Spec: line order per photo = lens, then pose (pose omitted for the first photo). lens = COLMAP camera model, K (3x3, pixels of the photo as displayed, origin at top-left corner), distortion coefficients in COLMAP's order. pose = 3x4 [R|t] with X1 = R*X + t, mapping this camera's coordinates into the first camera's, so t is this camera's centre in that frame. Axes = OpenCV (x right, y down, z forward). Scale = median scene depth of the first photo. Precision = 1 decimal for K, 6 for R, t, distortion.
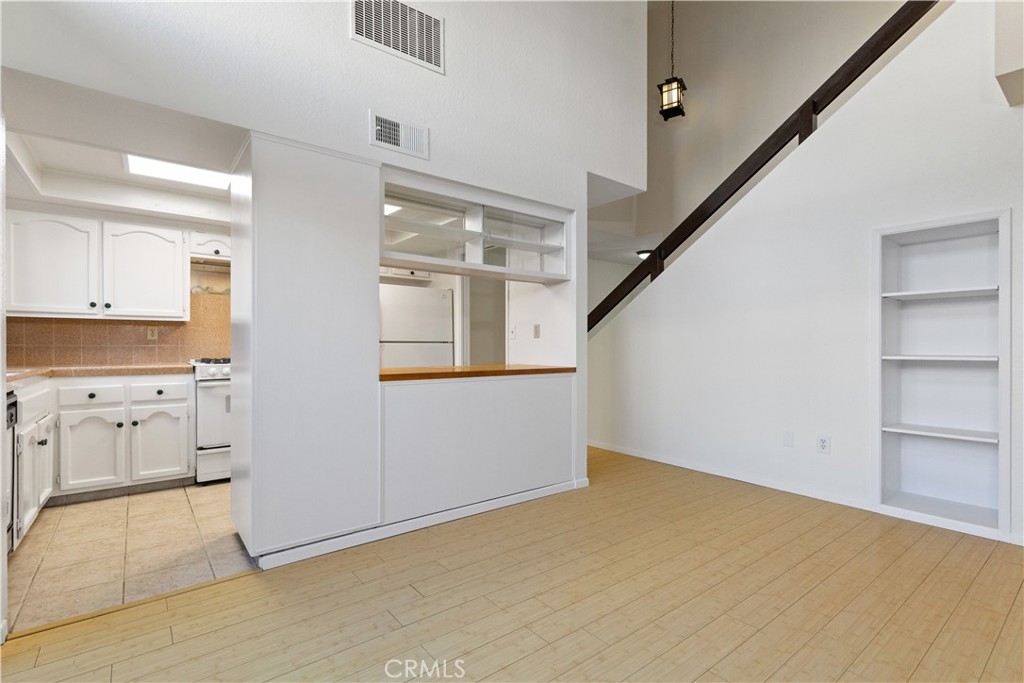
lens RADIAL K [[469.3, 0, 503.3], [0, 469.3, 342.0], [0, 0, 1]] dist [0.001599, 0.000341]
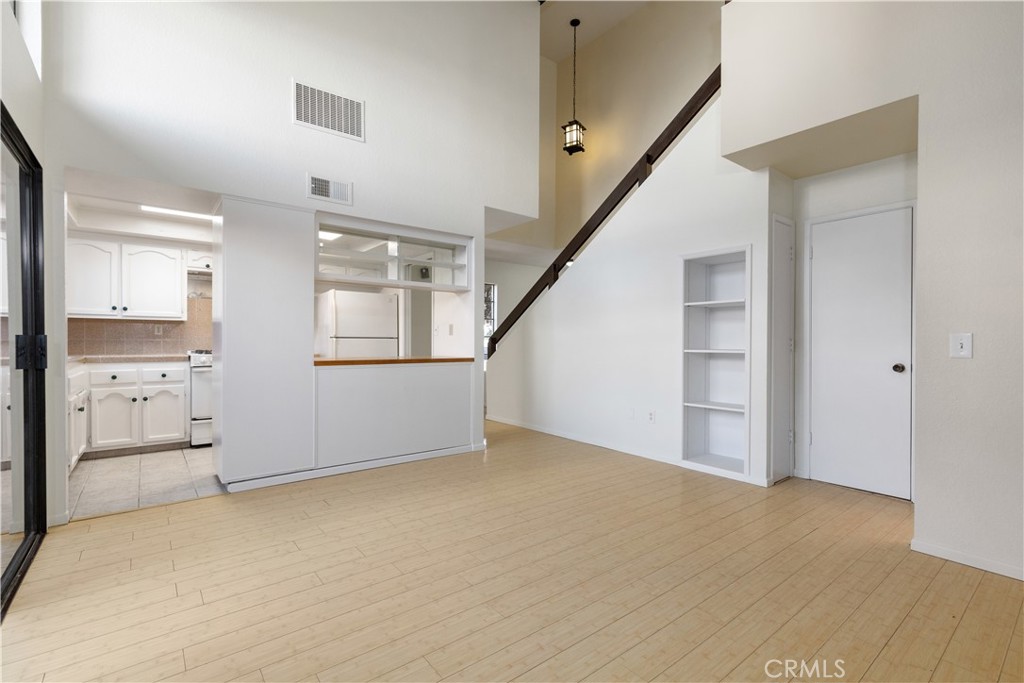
lens RADIAL K [[469.3, 0, 479.3], [0, 469.3, 339.9], [0, 0, 1]] dist [0.001599, 0.000341]
pose [[0.998963, 0.004051, -0.045345, 0.227851], [-0.003809, 0.999978, 0.005414, -0.002533], [0.045366, -0.005235, 0.998957, -0.294950]]
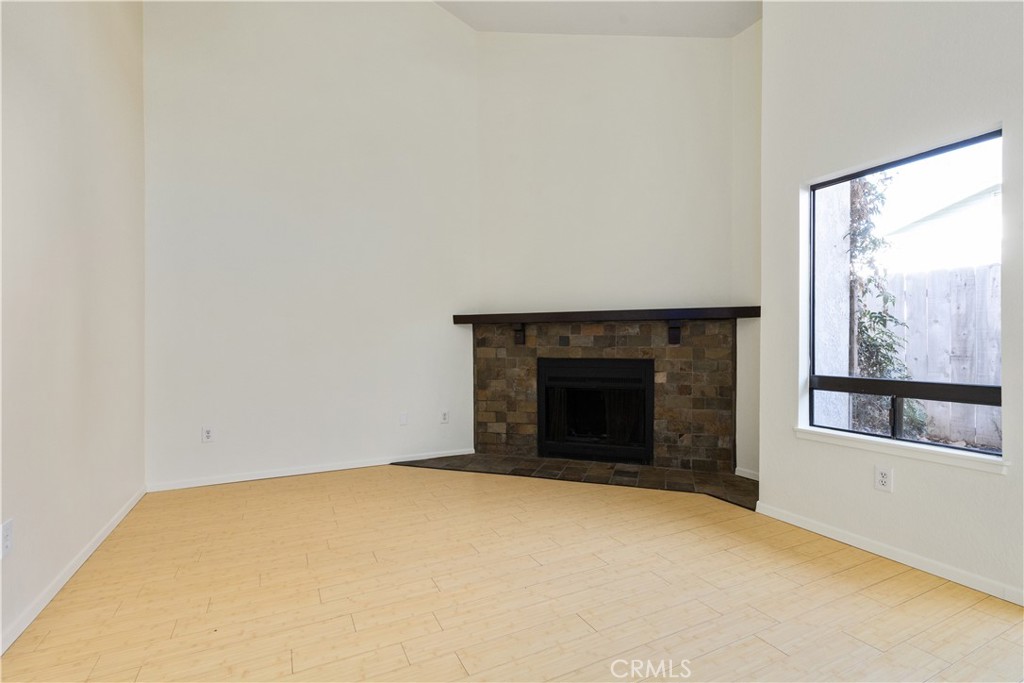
lens RADIAL K [[469.3, 0, 502.0], [0, 469.3, 342.1], [0, 0, 1]] dist [0.001599, 0.000341]
pose [[-0.978574, -0.001843, 0.205888, 0.346050], [-0.003267, 0.999973, -0.006575, 0.004355], [-0.205870, -0.007107, -0.978553, 0.768471]]
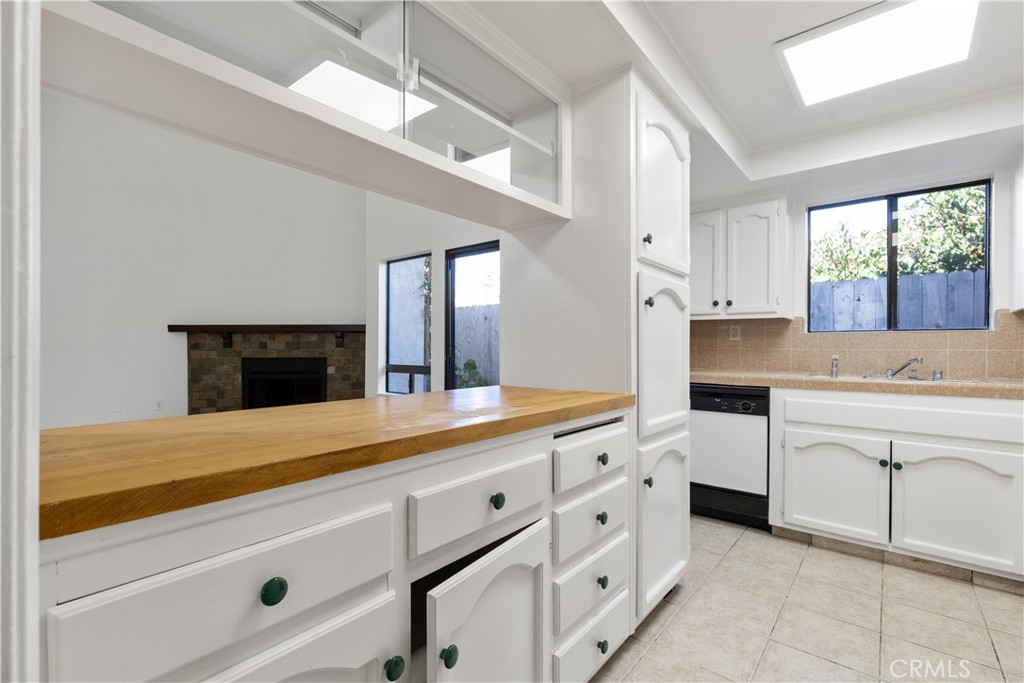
lens RADIAL K [[469.3, 0, 510.1], [0, 469.3, 347.9], [0, 0, 1]] dist [0.001599, 0.000341]
pose [[-0.973889, -0.002288, -0.227012, -0.102002], [-0.001502, 0.999992, -0.003636, 0.007390], [0.227019, -0.003200, -0.973885, 1.485318]]
